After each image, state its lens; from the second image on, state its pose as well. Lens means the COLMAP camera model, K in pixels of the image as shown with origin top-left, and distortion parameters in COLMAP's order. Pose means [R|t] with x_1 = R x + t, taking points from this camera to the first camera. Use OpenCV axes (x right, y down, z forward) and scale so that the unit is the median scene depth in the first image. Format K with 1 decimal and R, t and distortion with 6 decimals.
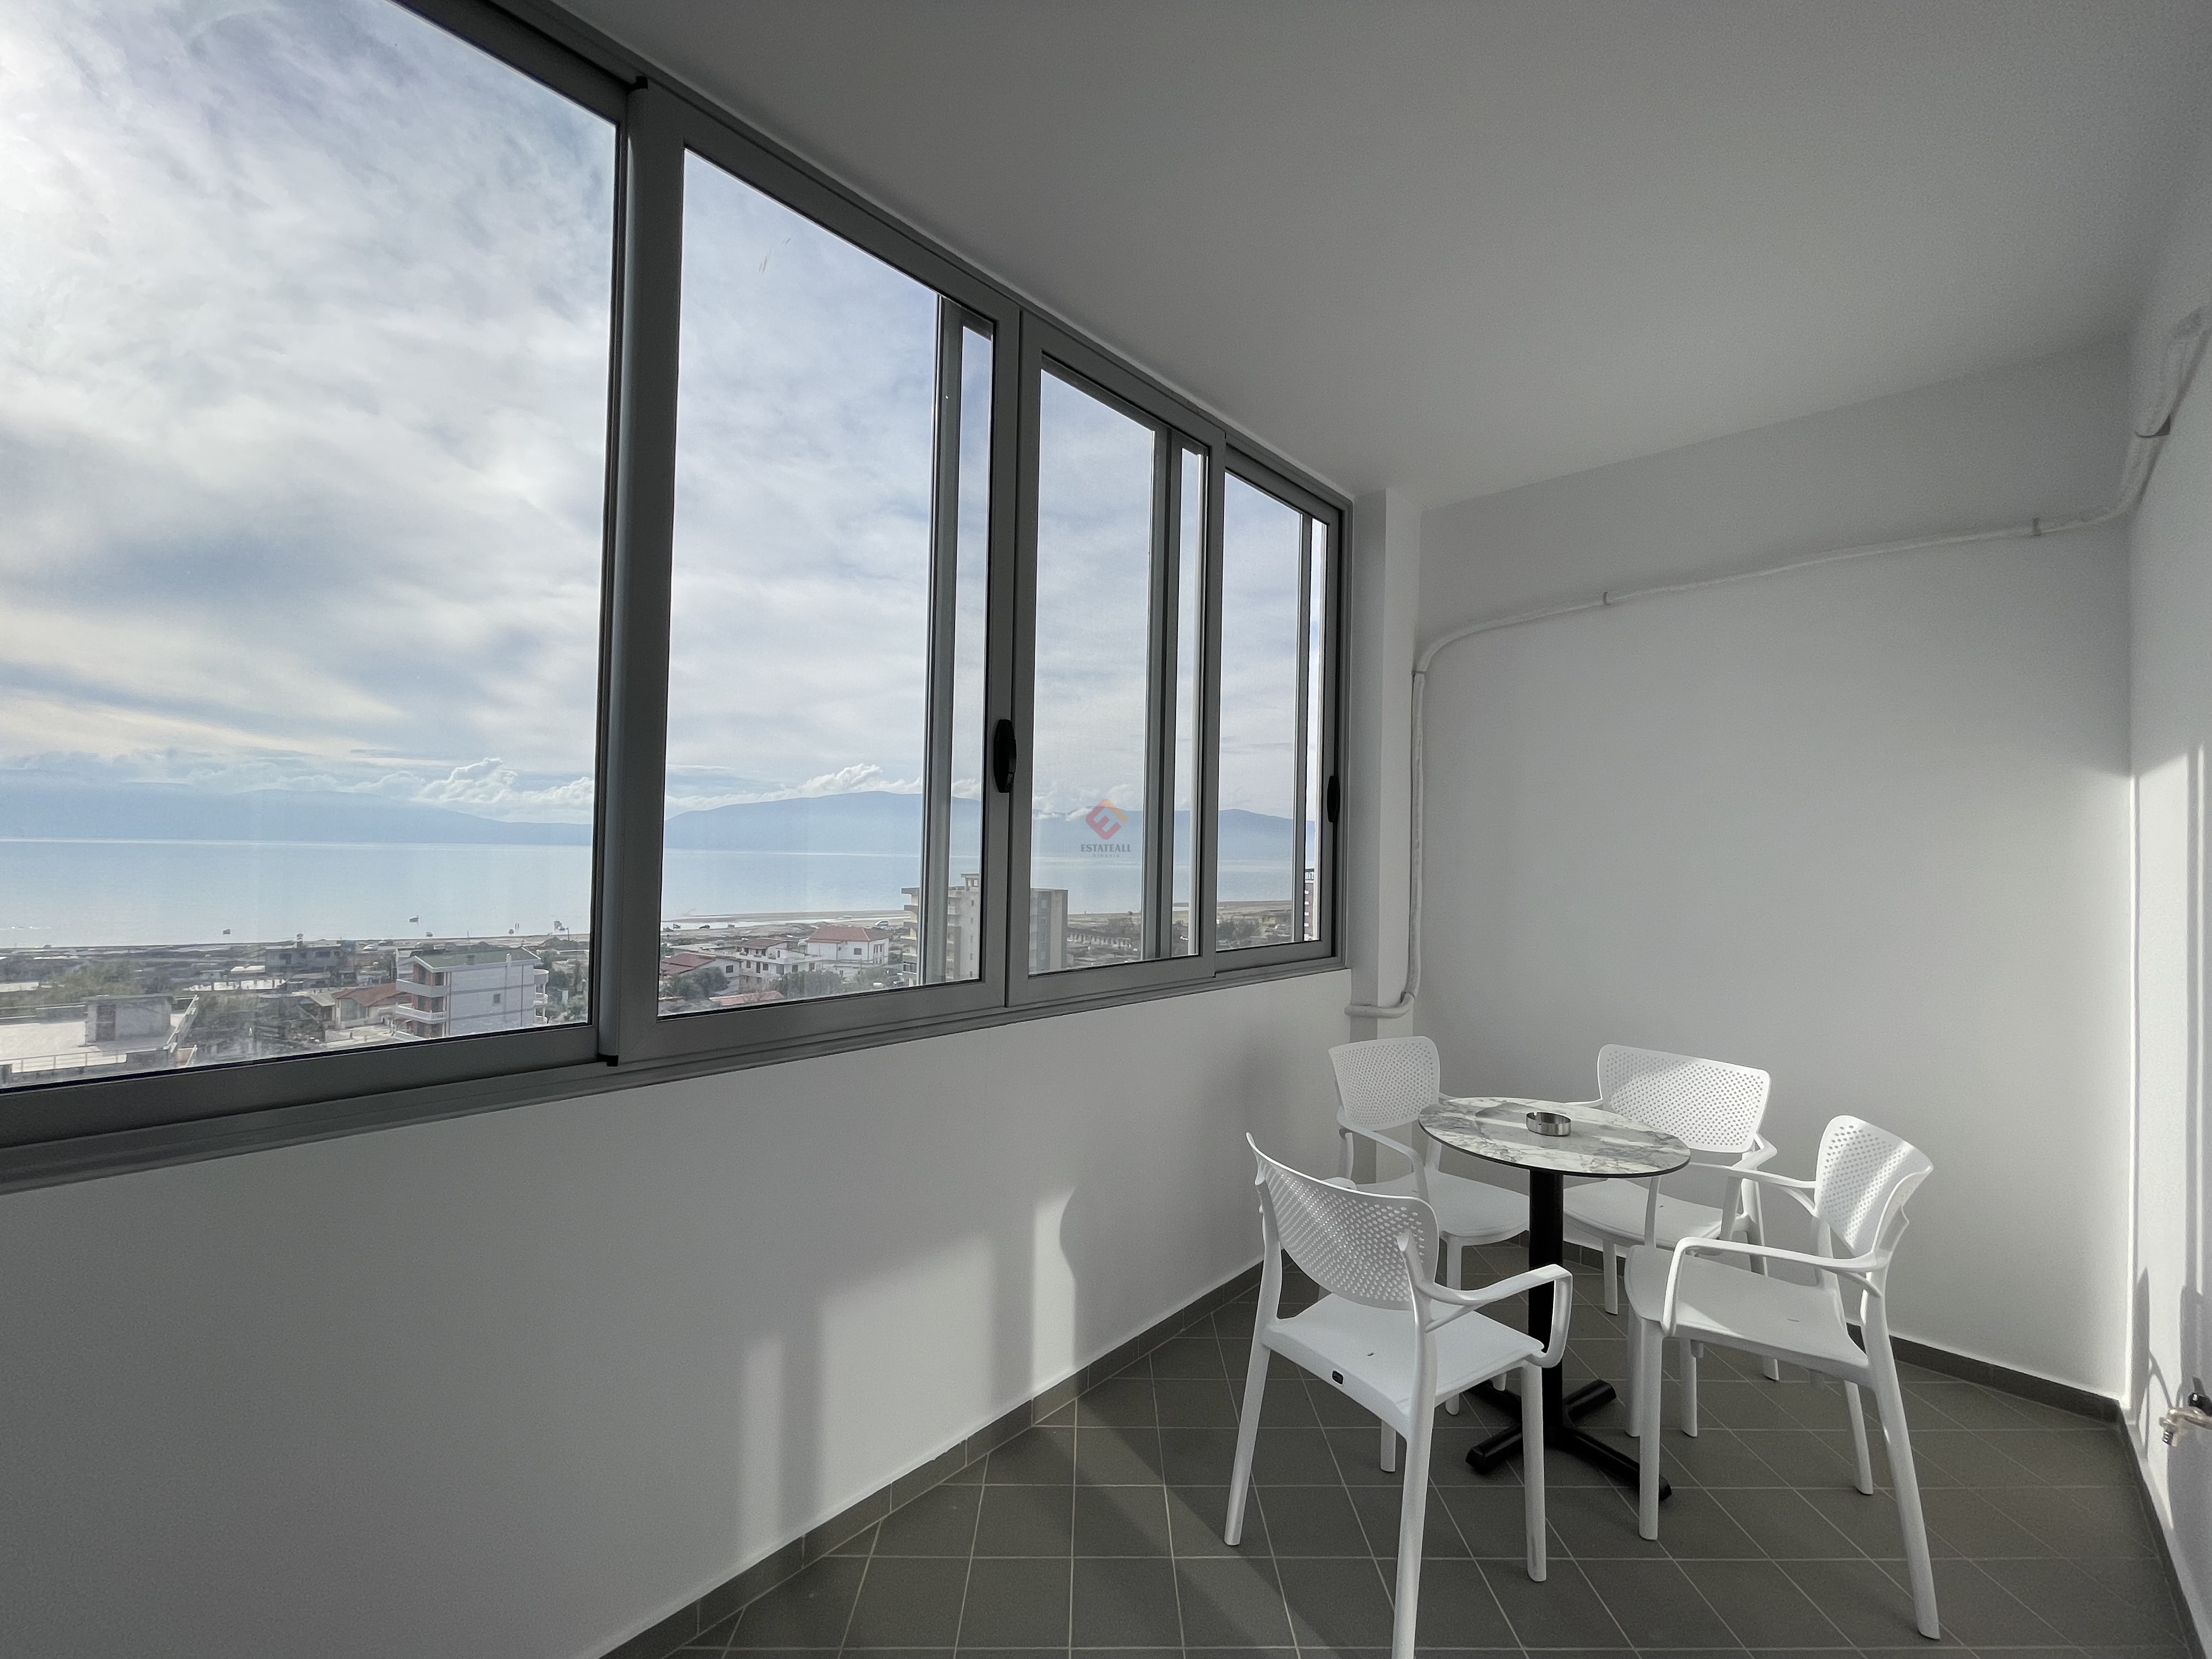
lens RADIAL K [[889.6, 0, 1103.3], [0, 889.6, 828.1], [0, 0, 1]] dist [-0.002685, -0.000158]
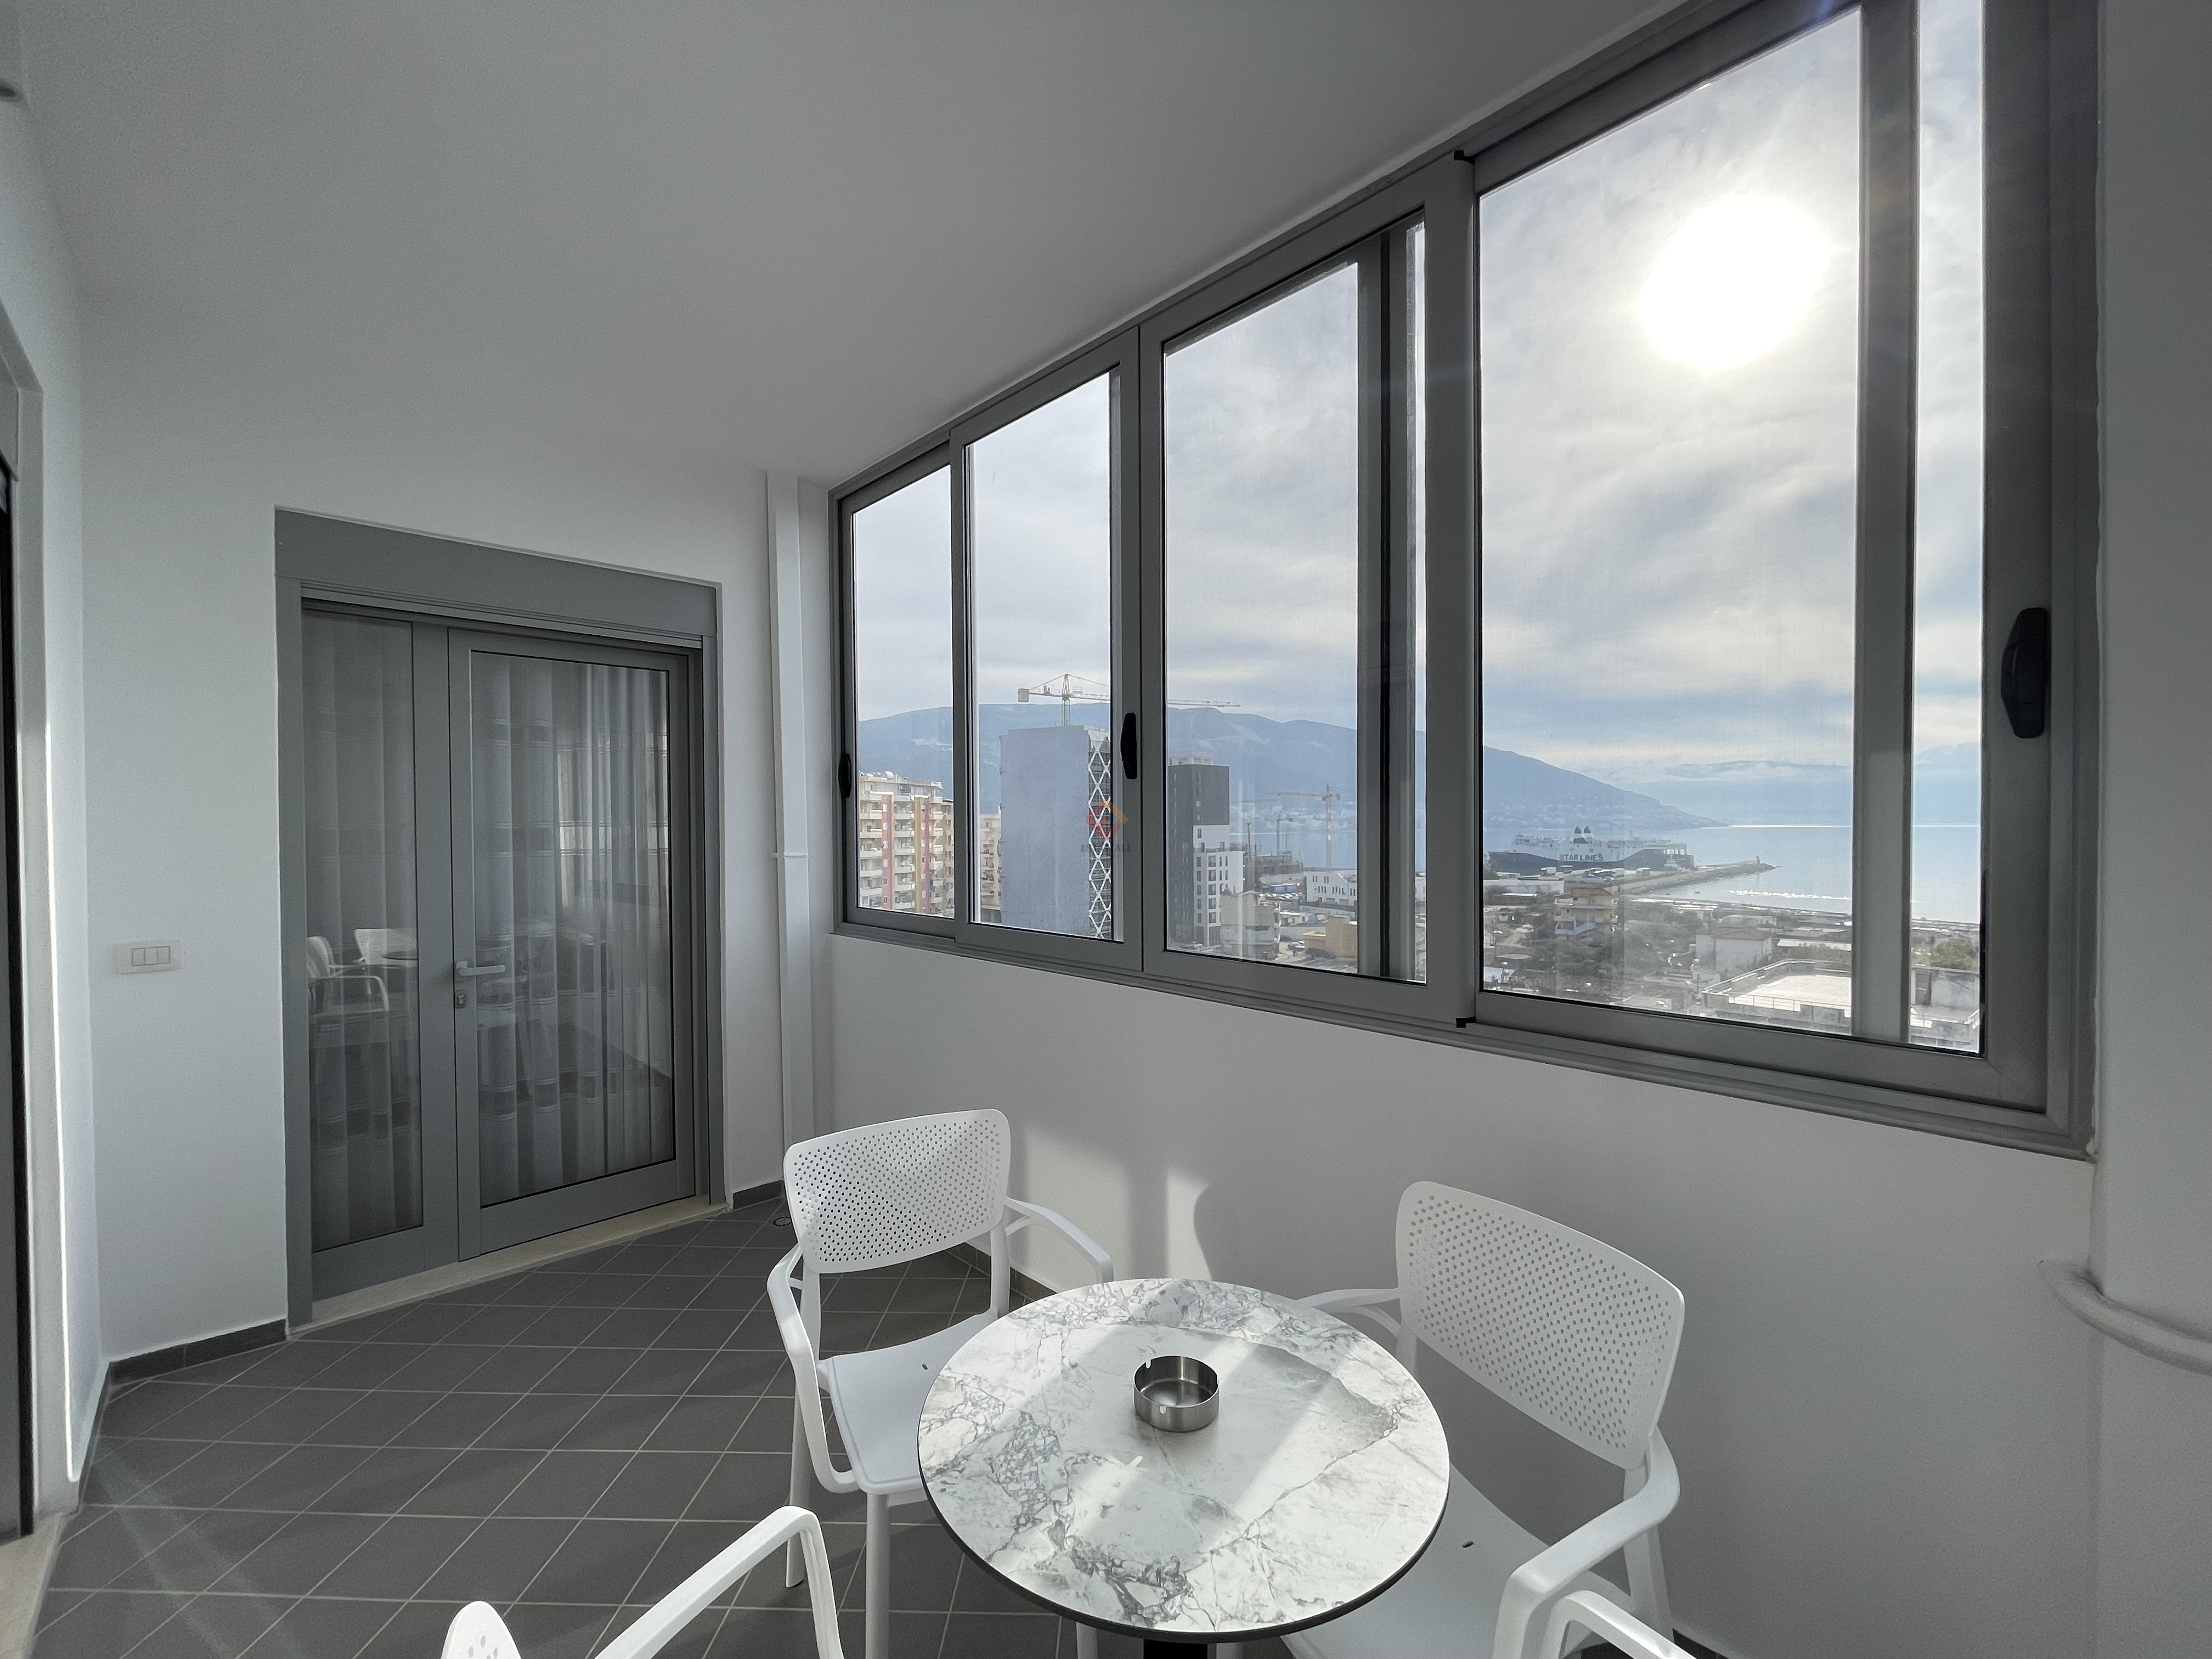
lens RADIAL K [[891.9, 0, 1135.6], [0, 891.9, 847.6], [0, 0, 1]] dist [-0.002419, -0.000129]
pose [[-0.025700, 0.010121, -0.999618, 0.871599], [0.033220, 0.999405, 0.009265, 0.029114], [0.999118, -0.032969, -0.026021, 0.889237]]
